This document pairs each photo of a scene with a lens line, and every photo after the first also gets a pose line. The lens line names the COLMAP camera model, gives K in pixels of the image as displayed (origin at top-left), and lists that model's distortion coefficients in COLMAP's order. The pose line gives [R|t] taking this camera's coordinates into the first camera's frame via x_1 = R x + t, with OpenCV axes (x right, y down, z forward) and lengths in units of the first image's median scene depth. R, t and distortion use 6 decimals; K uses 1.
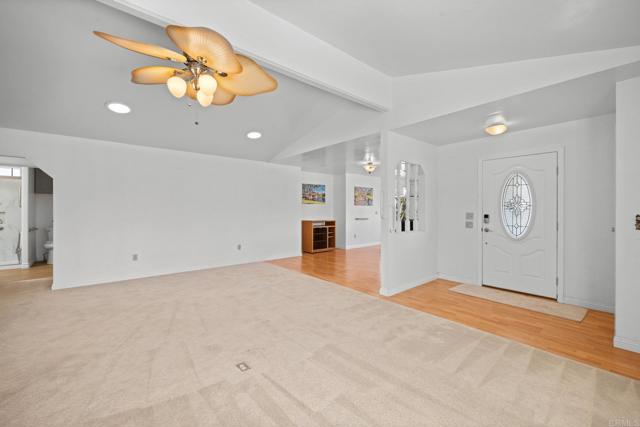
lens RADIAL K [[266.0, 0, 317.5], [0, 266.0, 204.7], [0, 0, 1]] dist [0.002286, 0.000186]
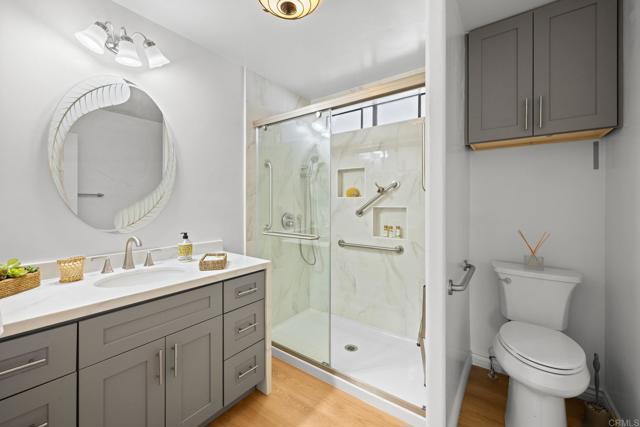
lens RADIAL K [[256.5, 0, 319.0], [0, 256.5, 207.3], [0, 0, 1]] dist [0.000166, 0.000102]
pose [[0.238247, 0.007839, -0.971173, -0.860788], [0.013249, 0.999848, 0.011321, -0.000872], [0.971114, -0.015564, 0.238107, 0.810070]]
